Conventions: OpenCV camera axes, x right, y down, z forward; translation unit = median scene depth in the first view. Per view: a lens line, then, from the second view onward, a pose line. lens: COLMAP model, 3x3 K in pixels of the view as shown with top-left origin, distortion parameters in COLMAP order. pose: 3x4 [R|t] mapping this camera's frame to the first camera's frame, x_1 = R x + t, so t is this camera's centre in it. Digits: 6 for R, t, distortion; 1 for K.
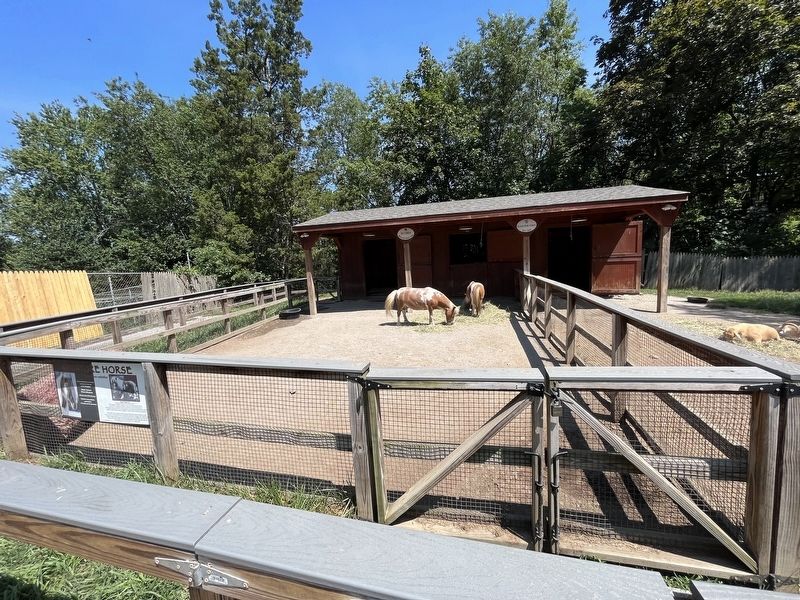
lens RADIAL K [[325.6, 0, 400.8], [0, 325.6, 298.2], [0, 0, 1]] dist [-0.003211, -0.000318]
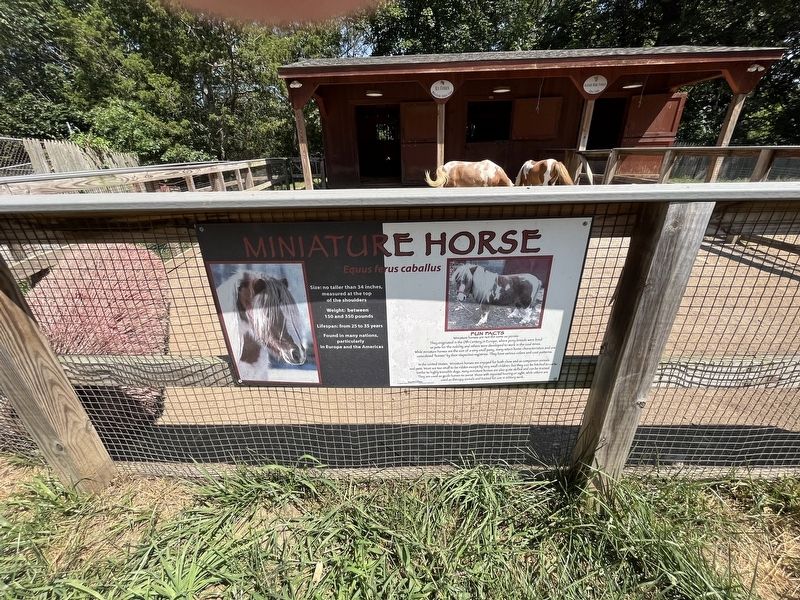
lens RADIAL K [[325.6, 0, 396.7], [0, 325.6, 299.3], [0, 0, 1]] dist [-0.003211, -0.000318]
pose [[0.975472, -0.067633, 0.209476, -0.292555], [0.004384, 0.957409, 0.288703, 0.051266], [-0.220080, -0.280704, 0.934222, 0.198653]]
